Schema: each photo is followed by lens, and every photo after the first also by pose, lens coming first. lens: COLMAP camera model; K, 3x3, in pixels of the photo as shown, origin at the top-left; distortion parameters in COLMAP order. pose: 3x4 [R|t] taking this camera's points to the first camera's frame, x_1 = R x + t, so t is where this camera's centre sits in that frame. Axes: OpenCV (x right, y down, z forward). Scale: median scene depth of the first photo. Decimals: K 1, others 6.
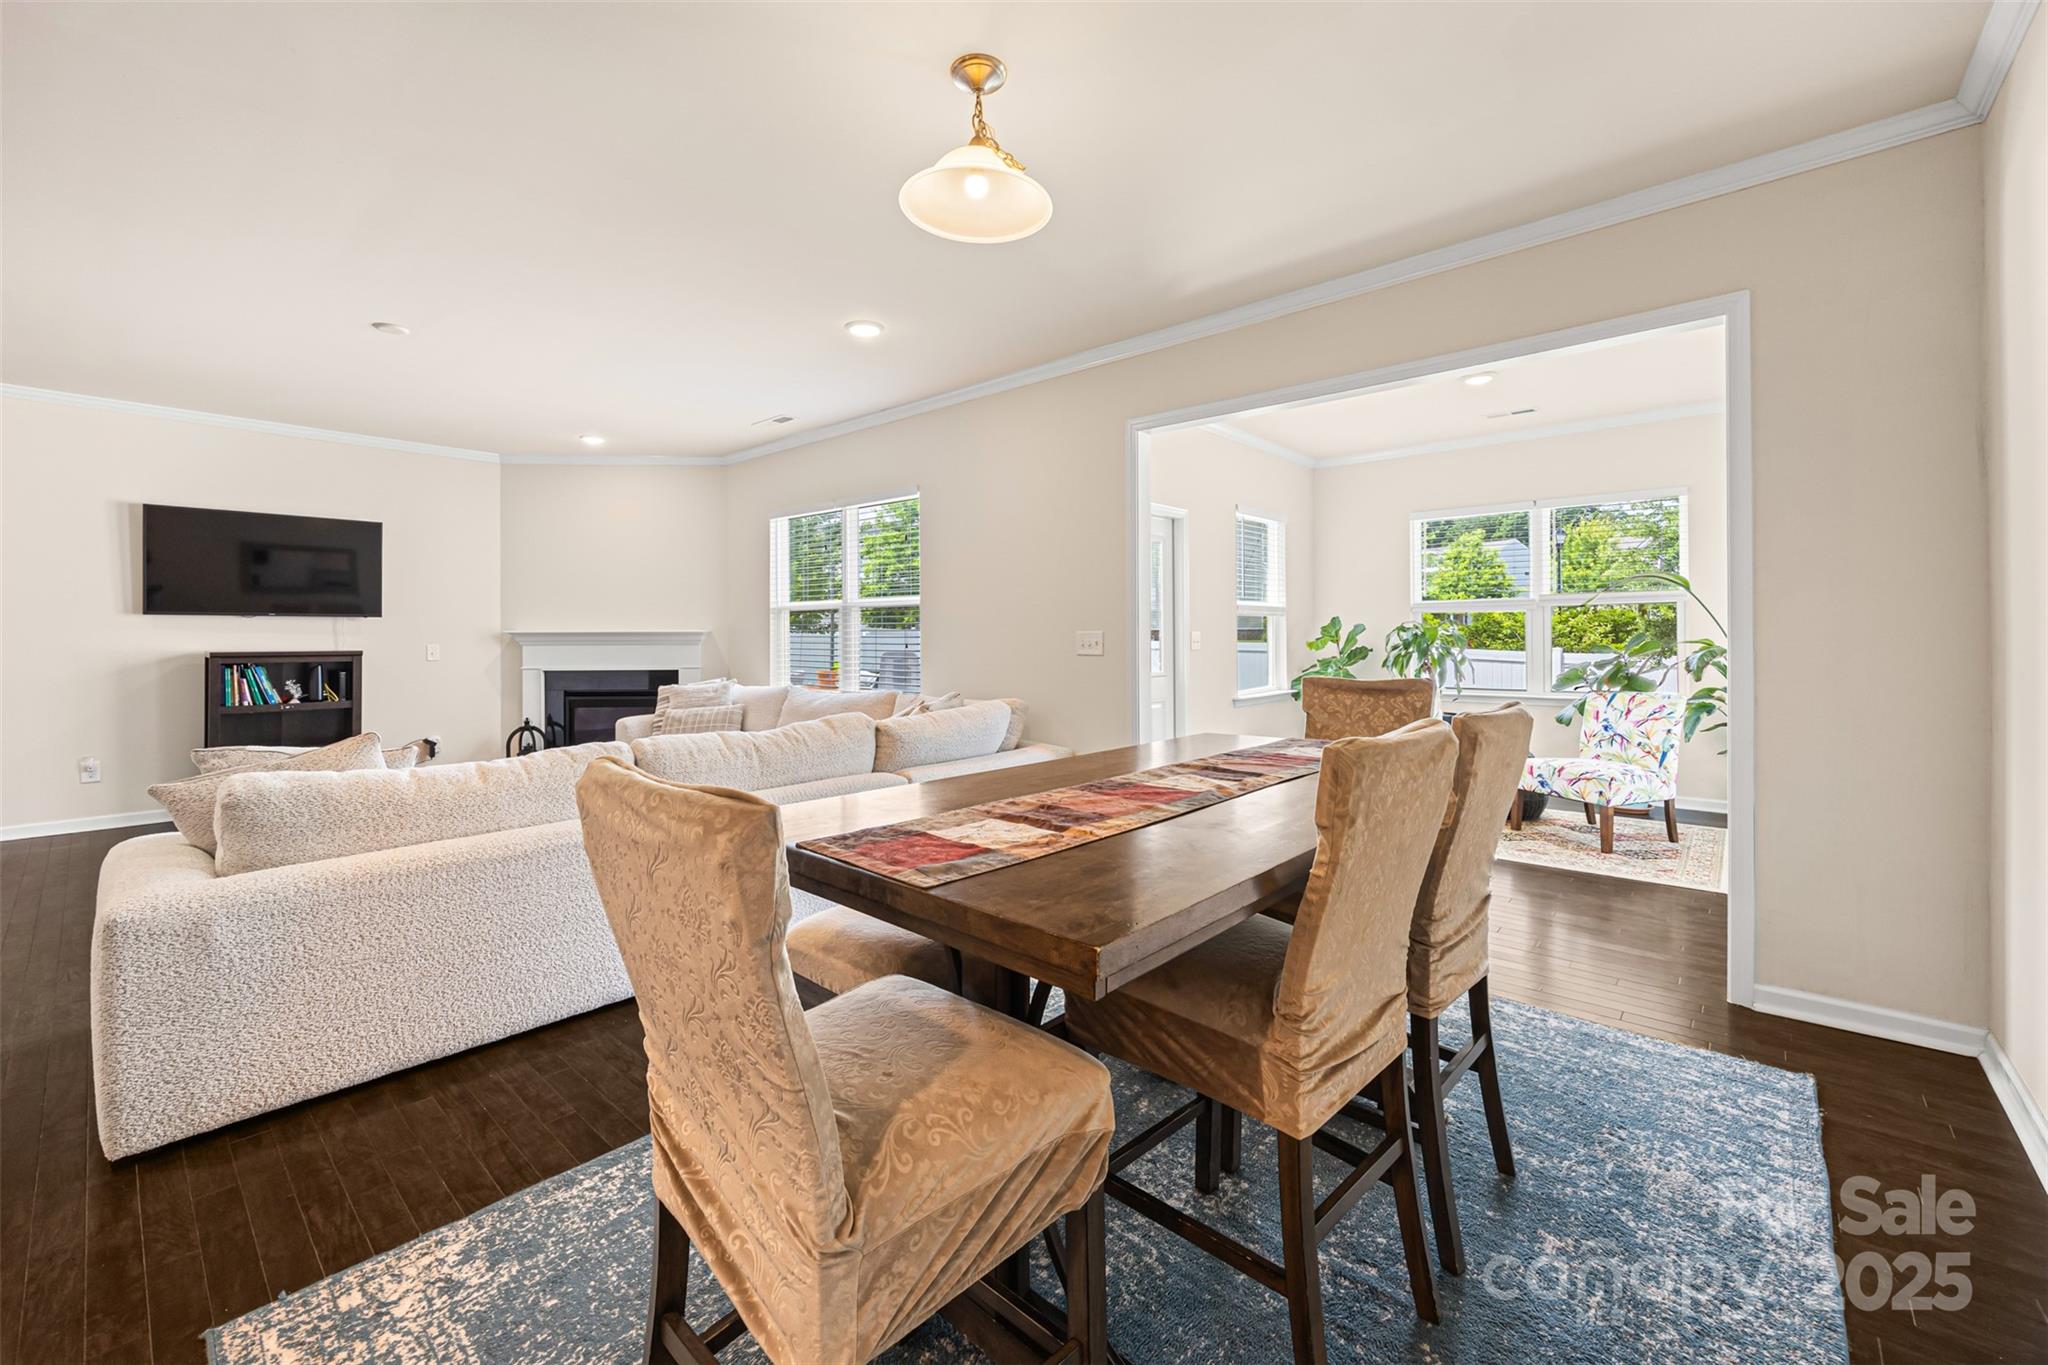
lens RADIAL K [[824.9, 0, 1019.9], [0, 824.9, 634.7], [0, 0, 1]] dist [-0.000855, -0.001323]
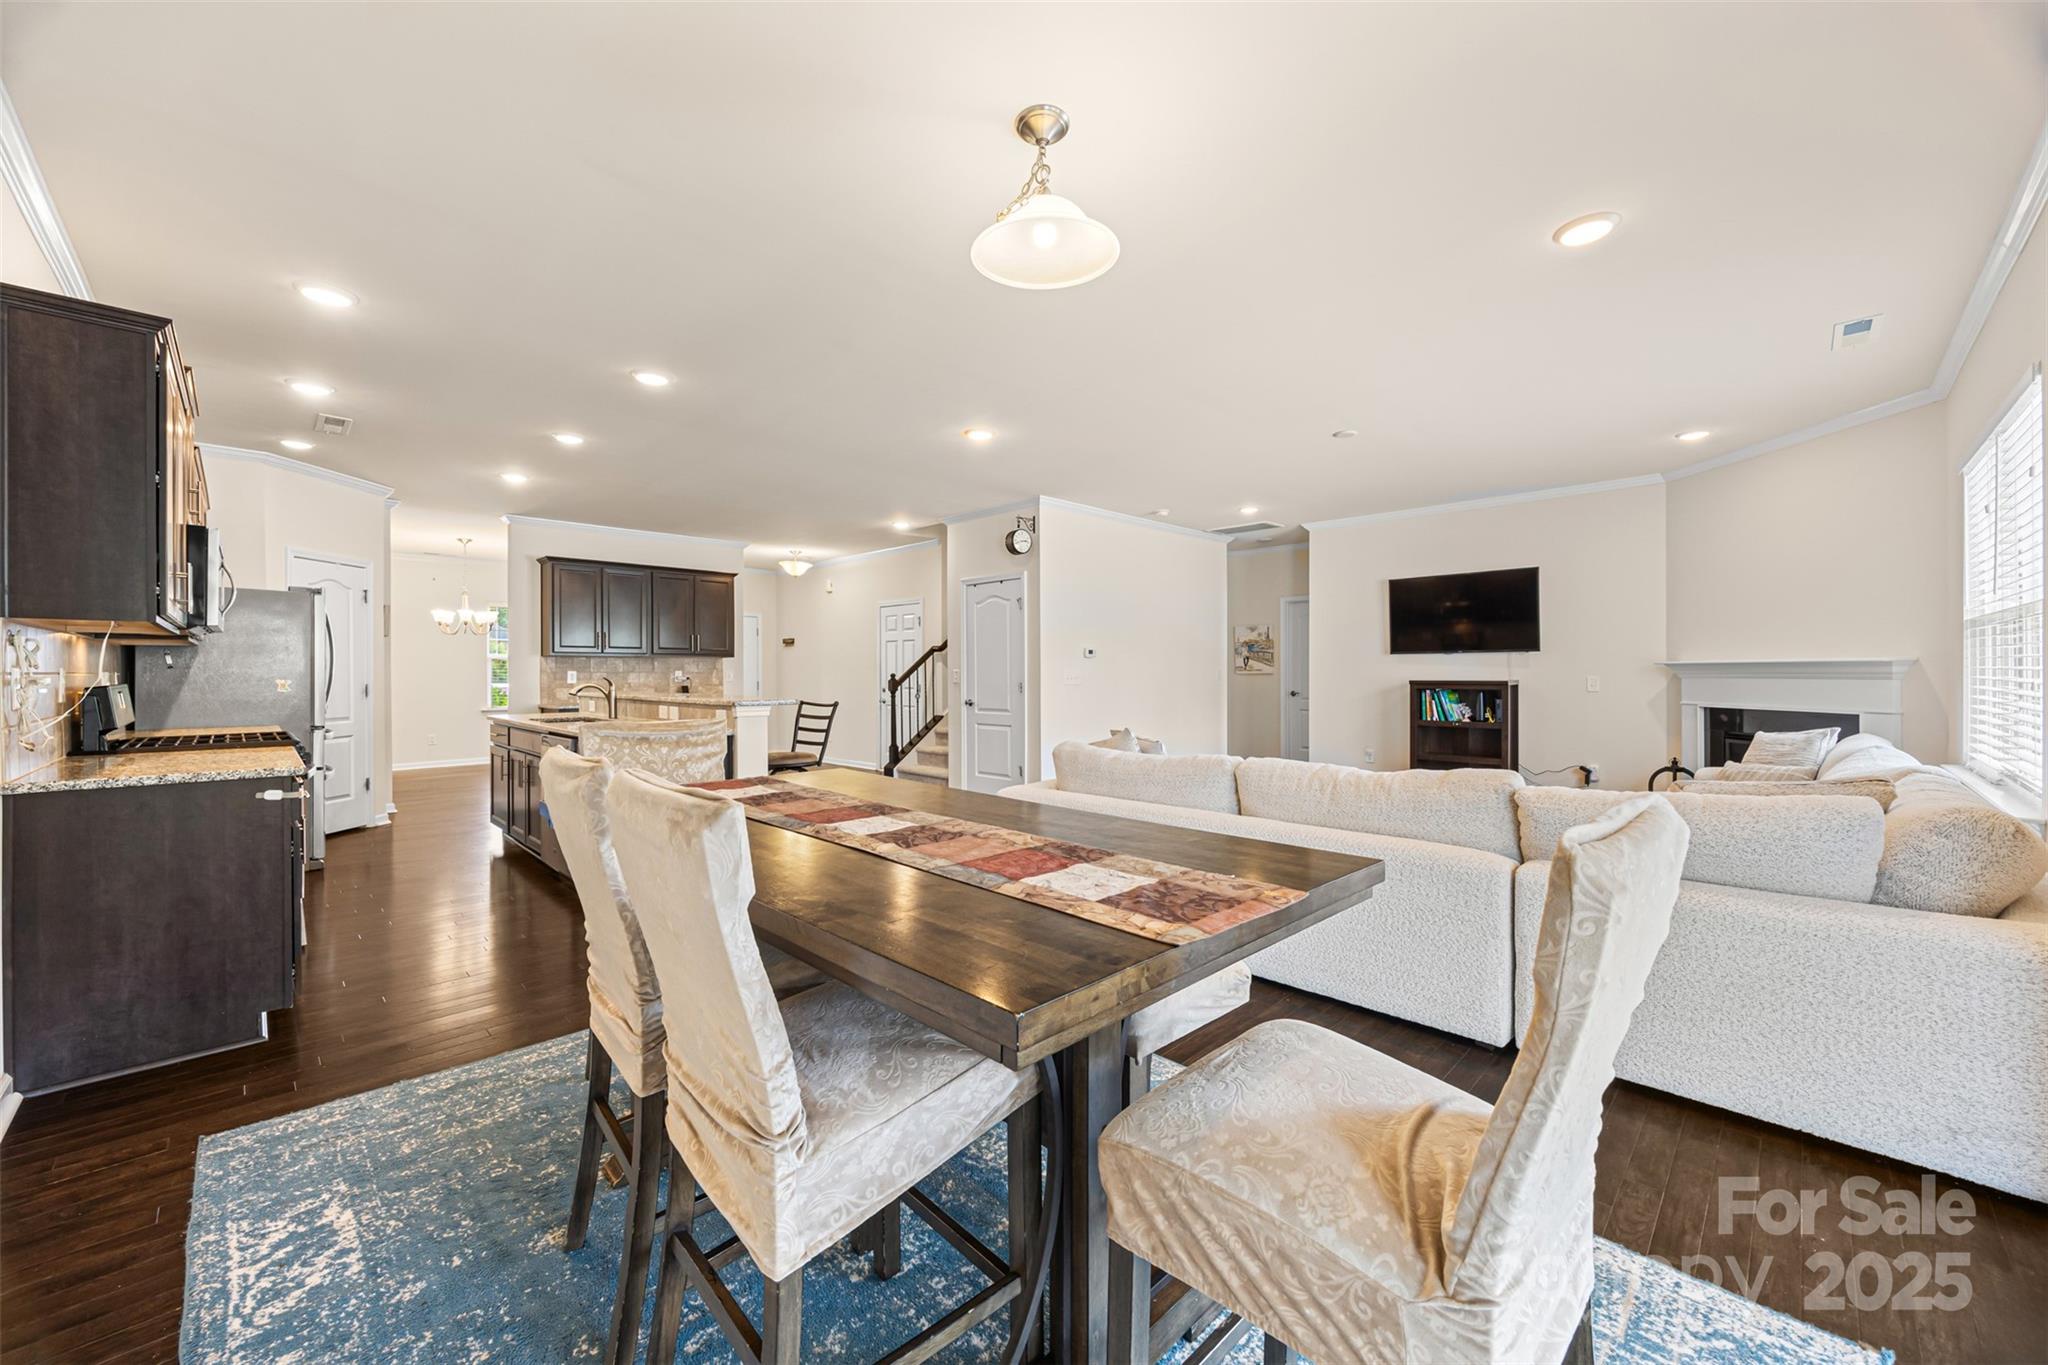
lens RADIAL K [[784.1, 0, 1028.1], [0, 784.1, 673.3], [0, 0, 1]] dist [-0.004489, -0.000053]
pose [[-0.053838, 0.005562, -0.998534, 0.352972], [0.004498, 0.999976, 0.005328, 0.000634], [0.998540, -0.004204, -0.053862, 0.395342]]
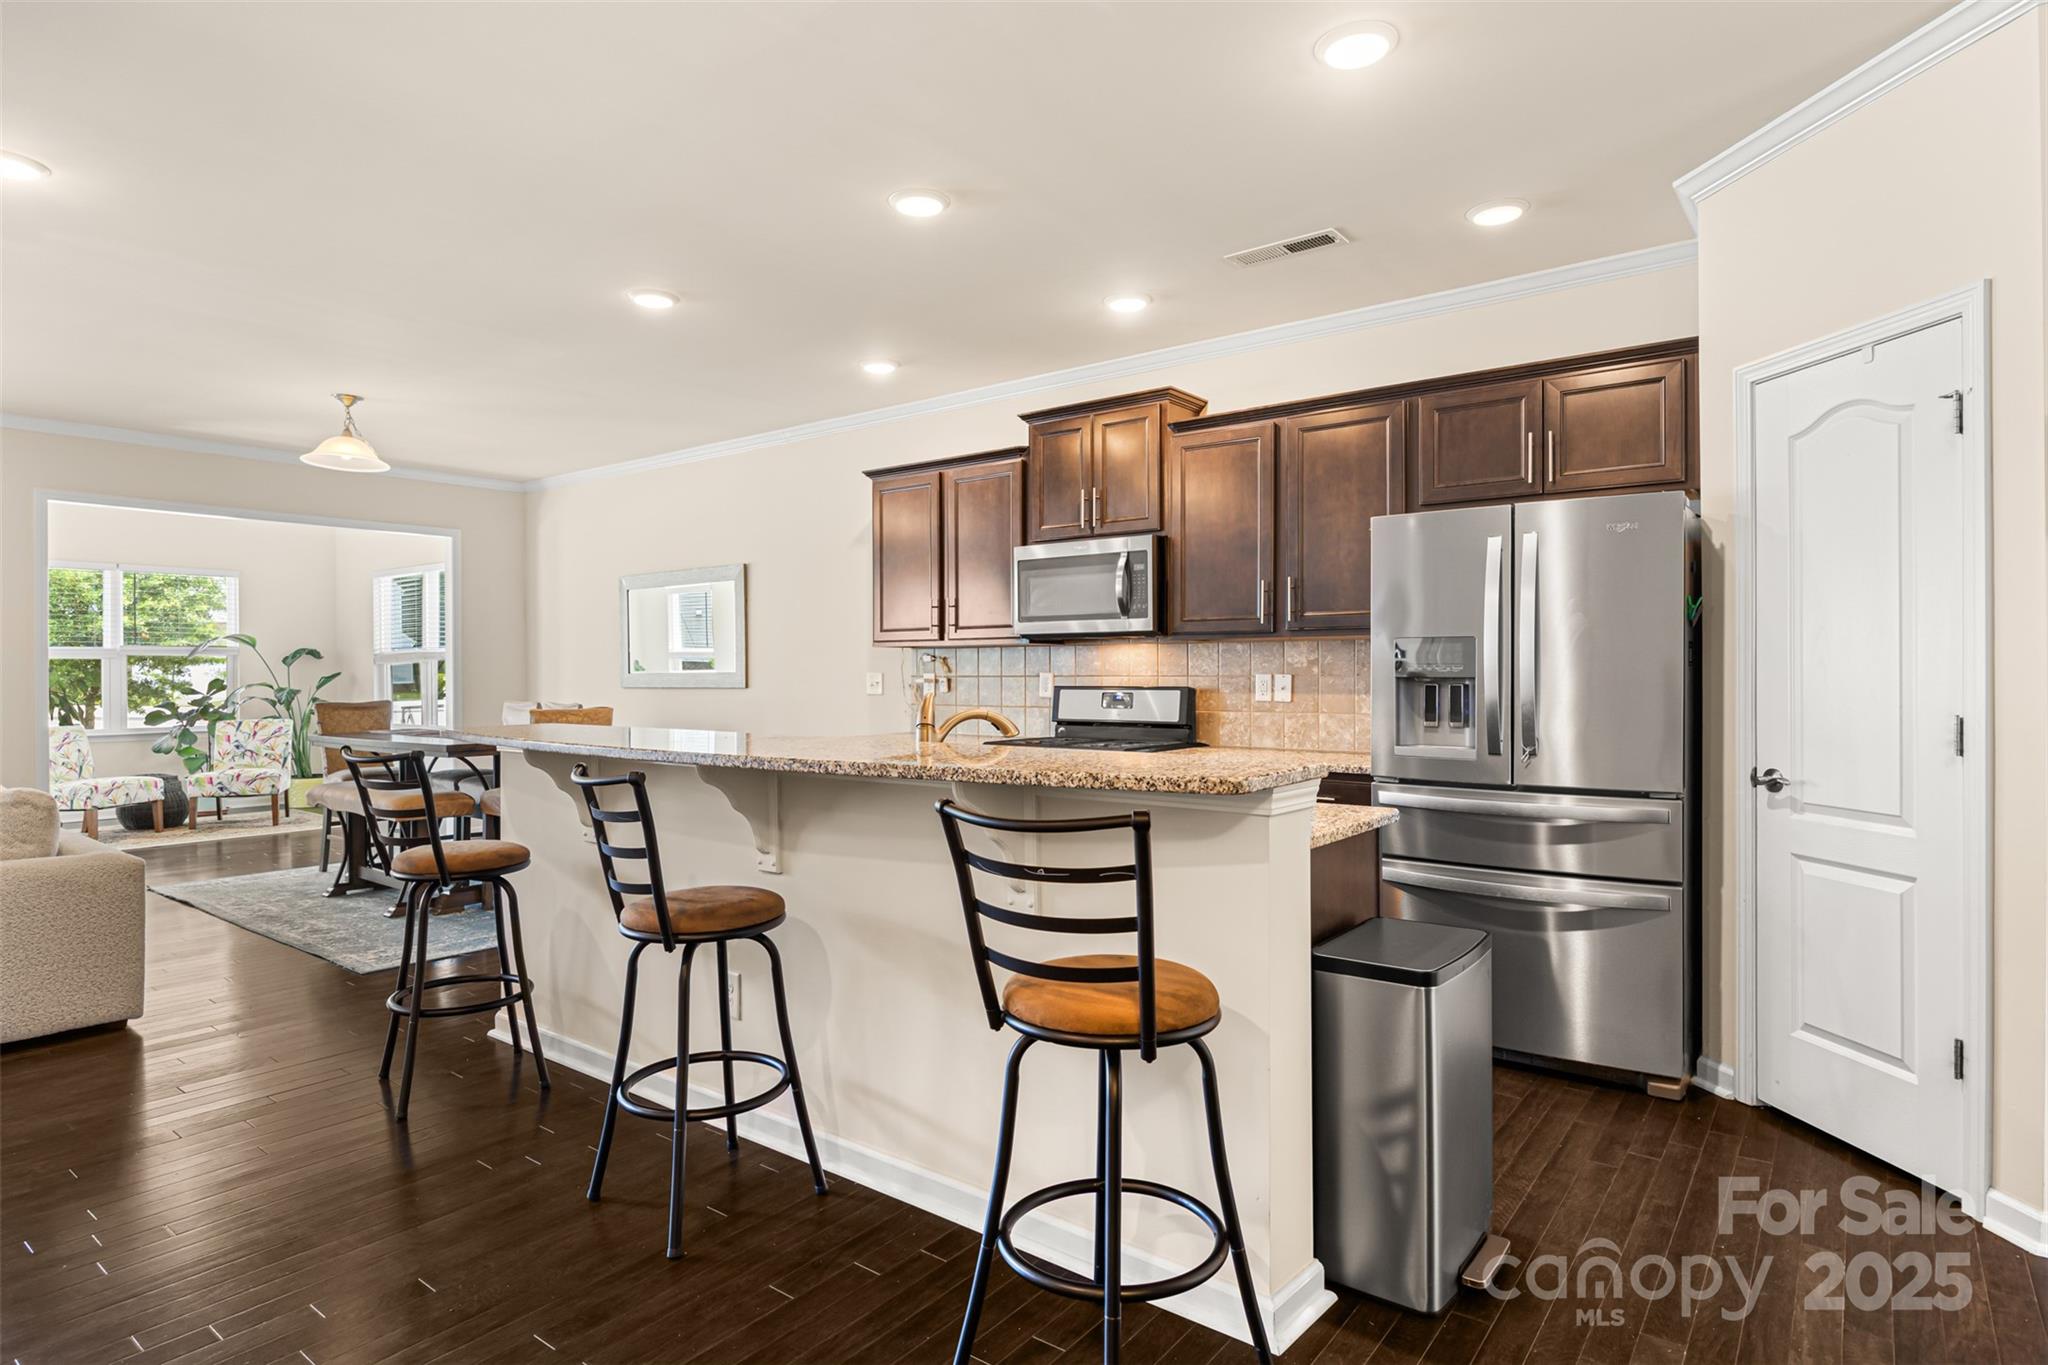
lens RADIAL K [[1093.9, 0, 1027.2], [0, 1093.9, 669.6], [0, 0, 1]] dist [-0.001197, -0.001283]
pose [[-0.075716, 0.006984, 0.997105, -1.074216], [0.003770, 0.999970, -0.006718, 0.000587], [-0.997122, 0.003250, -0.075740, -0.163311]]
